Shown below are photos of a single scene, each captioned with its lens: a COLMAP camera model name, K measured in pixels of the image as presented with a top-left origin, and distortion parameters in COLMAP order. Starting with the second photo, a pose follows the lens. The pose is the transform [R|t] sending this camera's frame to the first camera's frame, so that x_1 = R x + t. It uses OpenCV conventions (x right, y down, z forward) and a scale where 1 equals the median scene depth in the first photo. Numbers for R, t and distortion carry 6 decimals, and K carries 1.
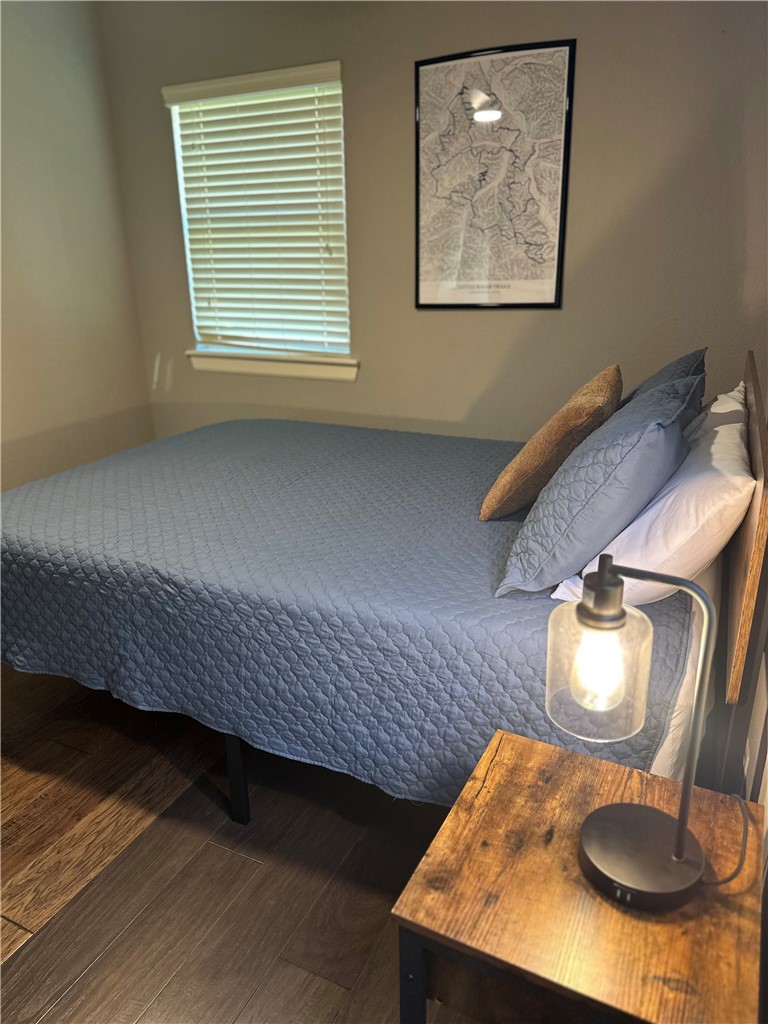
lens RADIAL K [[707.7, 0, 382.3], [0, 707.7, 518.4], [0, 0, 1]] dist [0.077535, -0.139672]
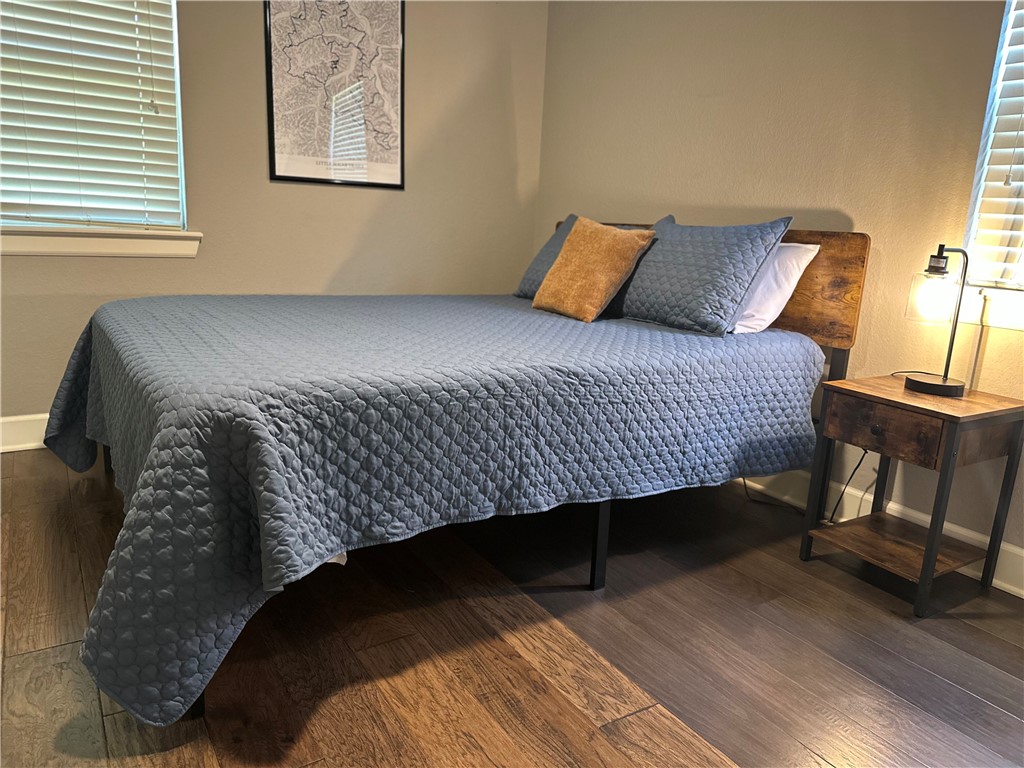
lens RADIAL K [[707.7, 0, 512.0], [0, 707.7, 384.0], [0, 0, 1]] dist [0.077535, -0.139672]
pose [[0.533508, -0.150121, 0.832366, -0.695471], [0.231477, 0.972465, 0.027023, 0.029857], [-0.813503, 0.178257, 0.553567, 0.259953]]
